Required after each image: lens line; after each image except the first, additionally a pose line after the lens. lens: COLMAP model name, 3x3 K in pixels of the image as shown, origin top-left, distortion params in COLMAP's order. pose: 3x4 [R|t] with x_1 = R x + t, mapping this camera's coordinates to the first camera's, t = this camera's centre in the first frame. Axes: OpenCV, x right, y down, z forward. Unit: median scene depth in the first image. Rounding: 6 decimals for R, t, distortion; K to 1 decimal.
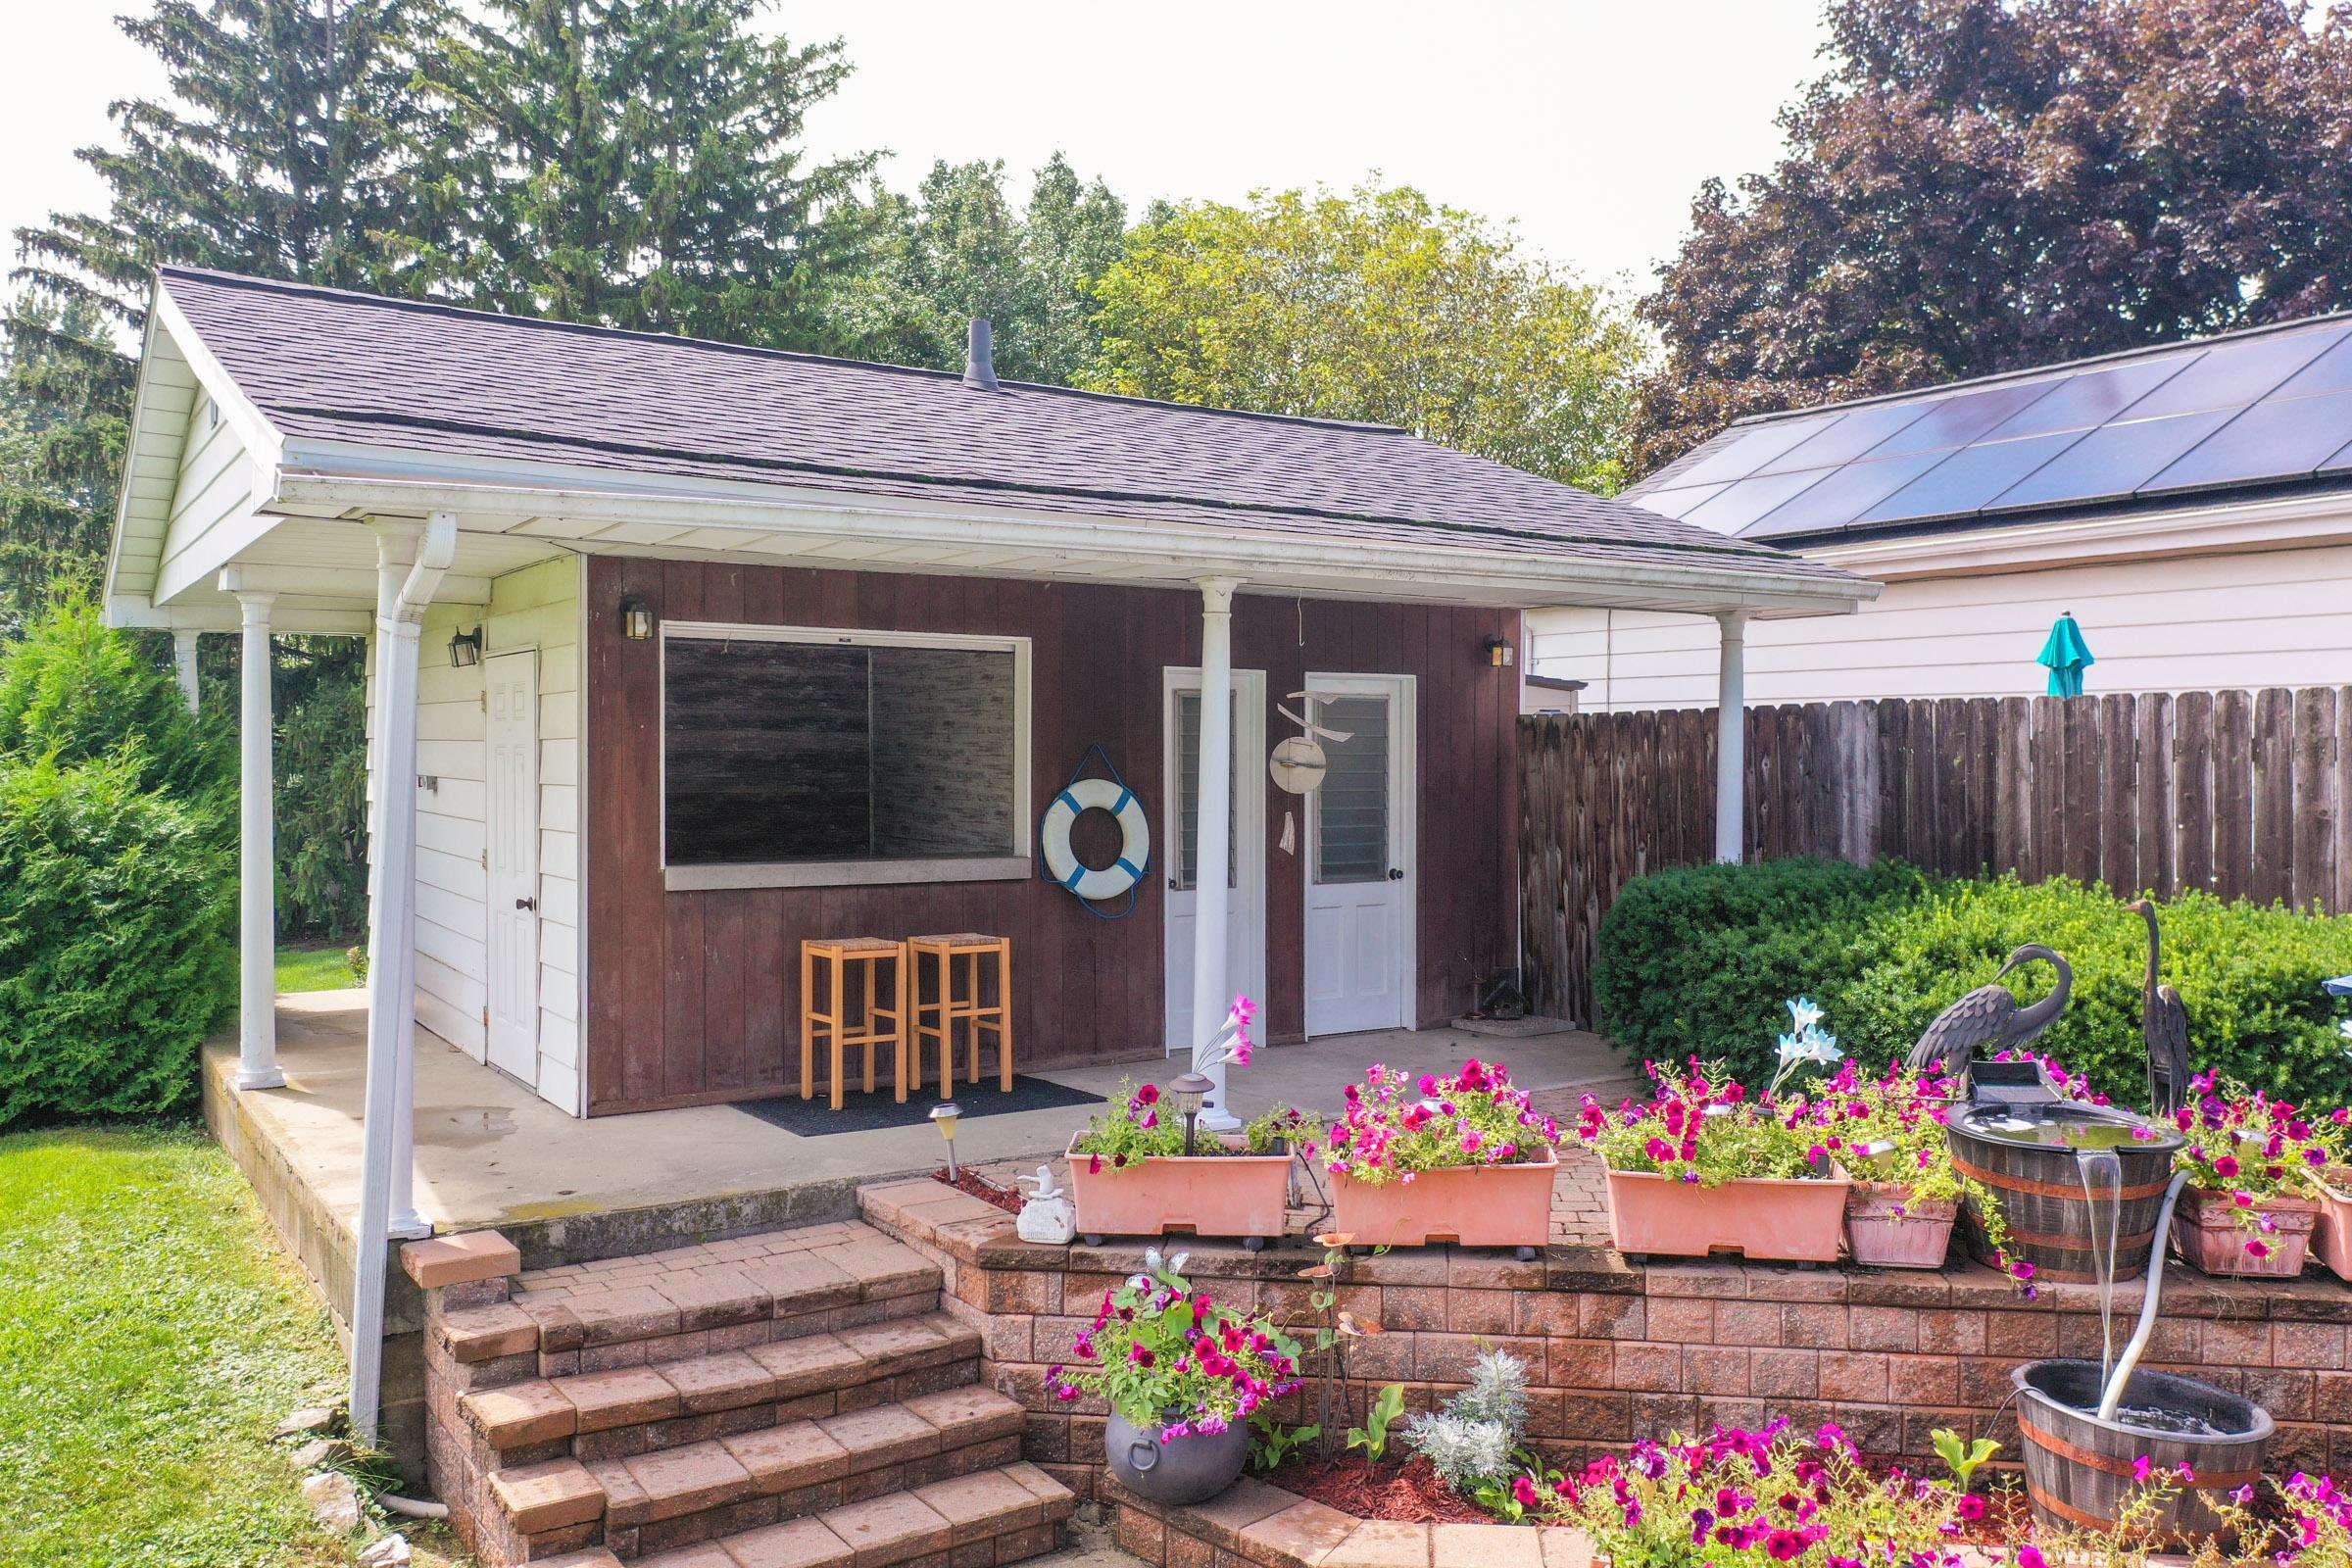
lens RADIAL K [[1868.4, 0, 1180.9], [0, 1868.4, 774.8], [0, 0, 1]] dist [0.001091, 0.005795]
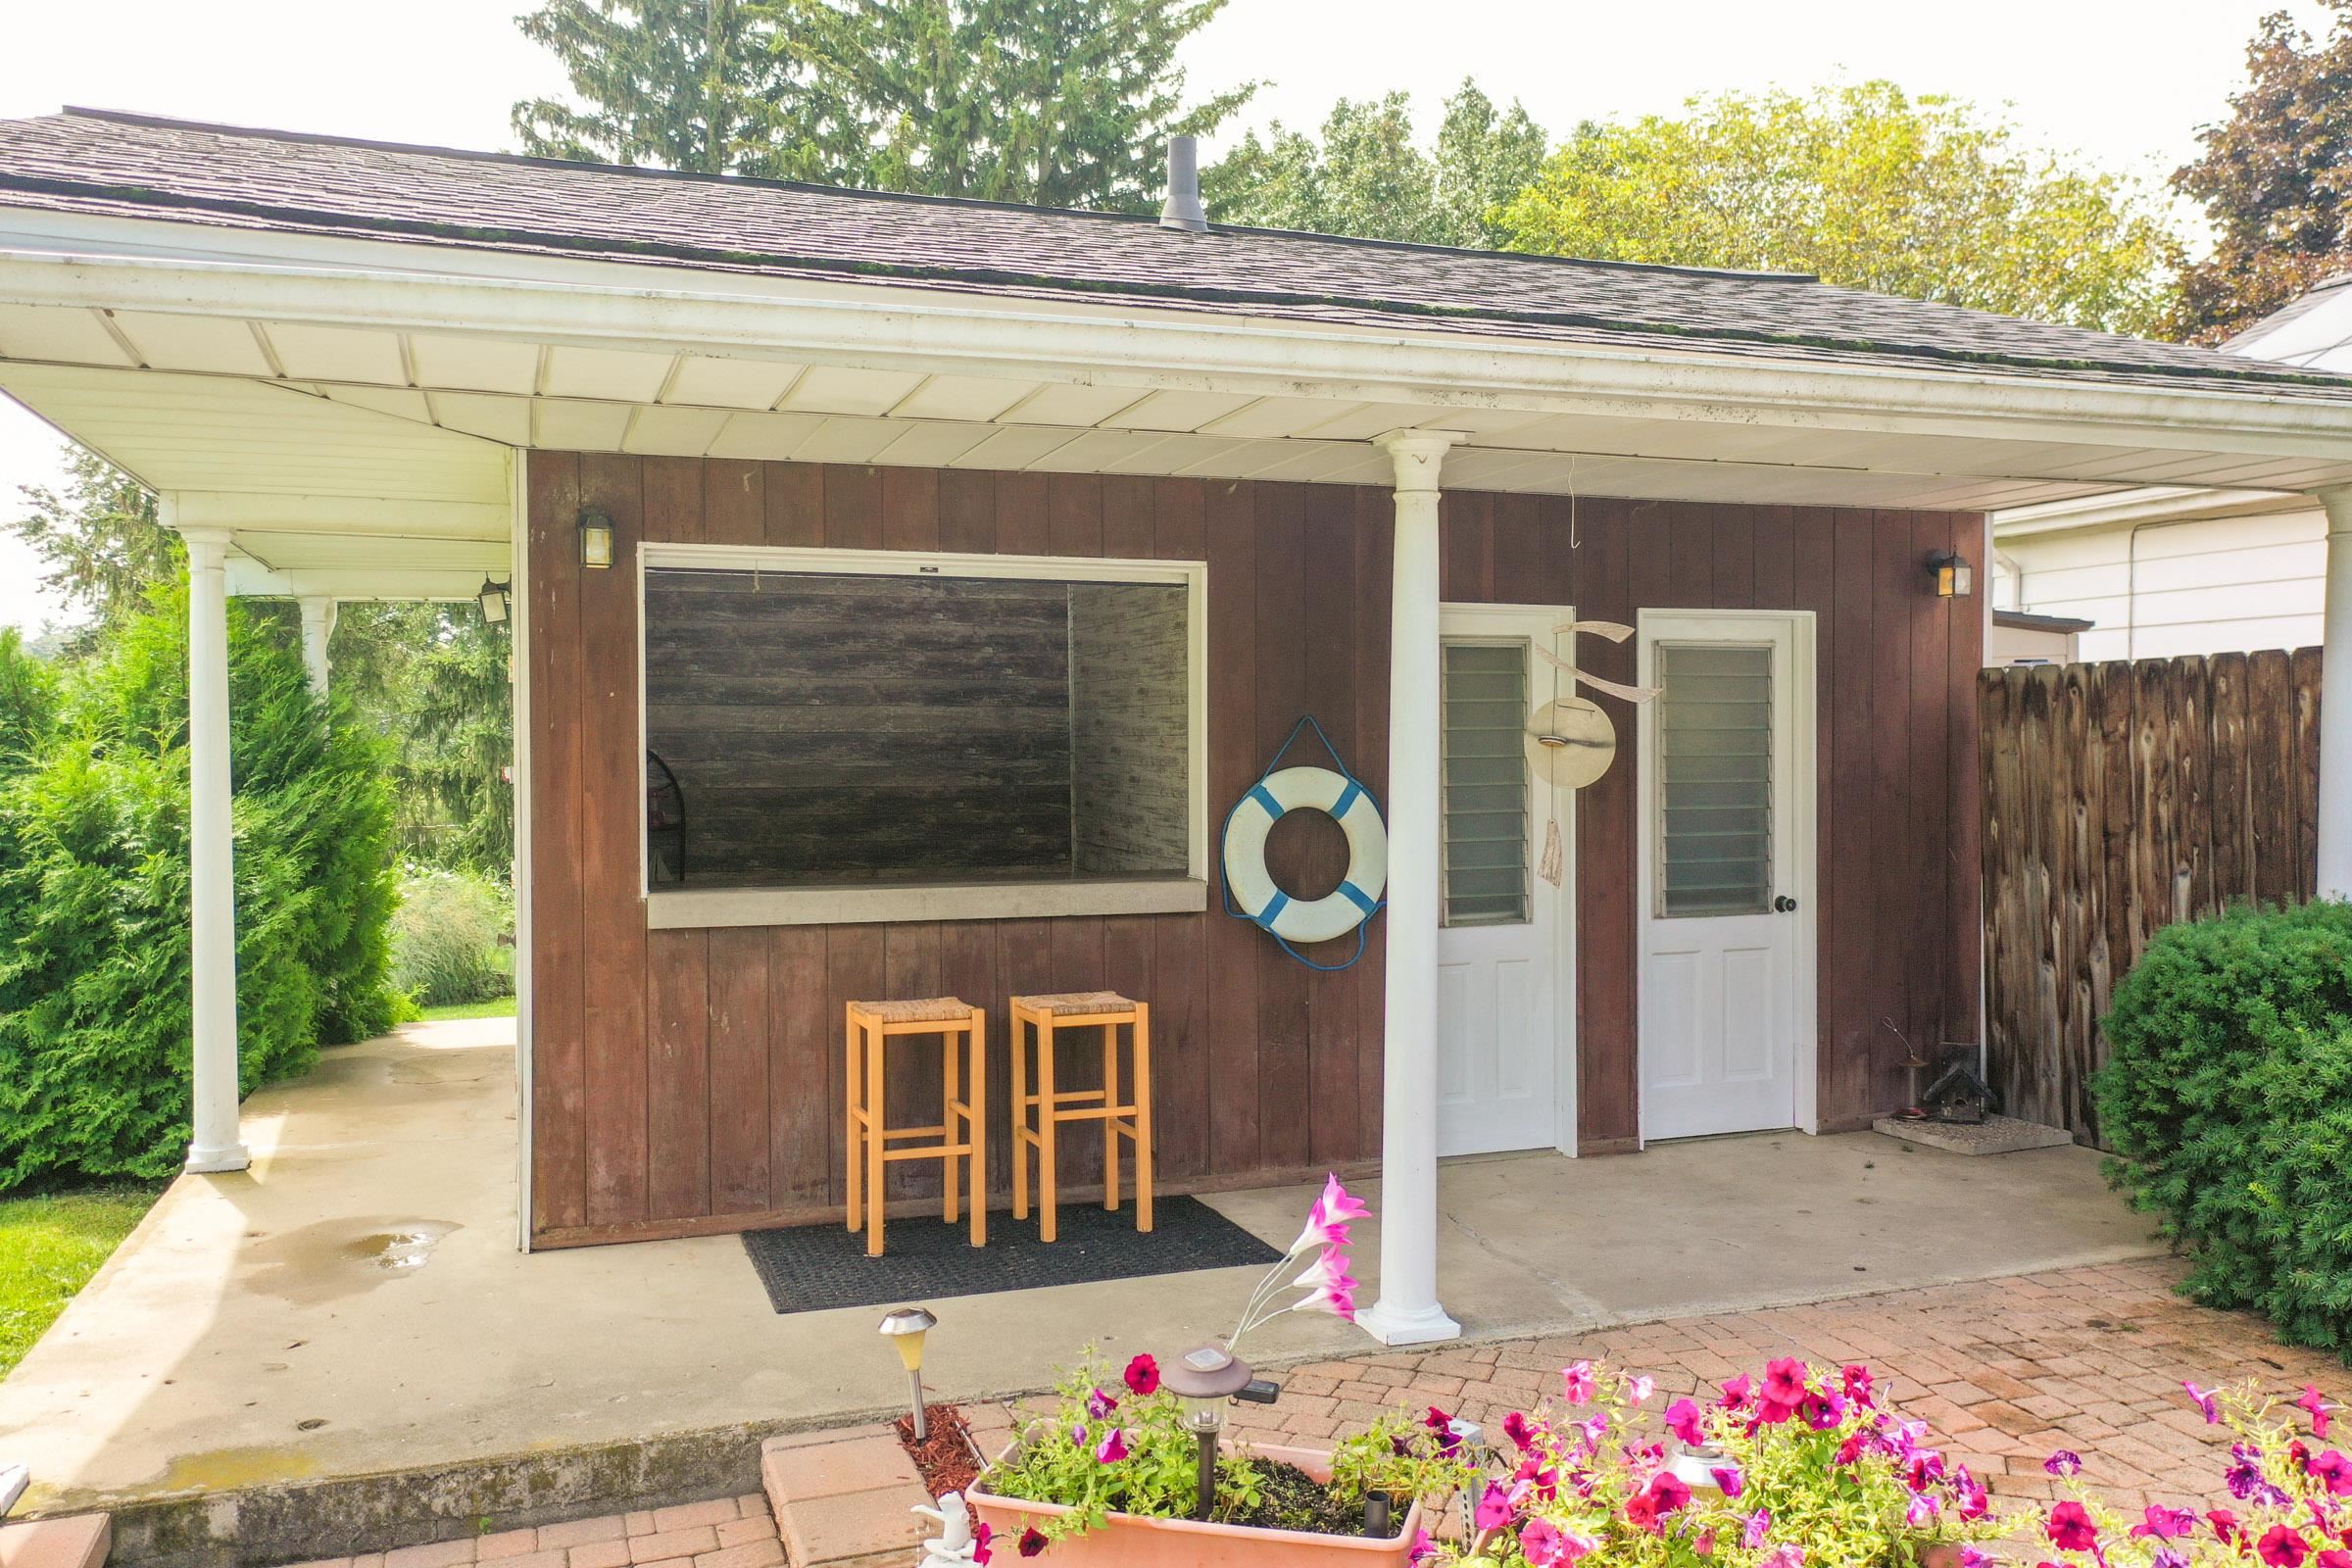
lens RADIAL K [[1868.4, 0, 1171.9], [0, 1868.4, 782.2], [0, 0, 1]] dist [0.001091, 0.005795]
pose [[0.968652, -0.002441, -0.248408, 0.069644], [0.005061, 0.999938, 0.009910, 0.000885], [0.248368, -0.010856, 0.968605, 0.291258]]
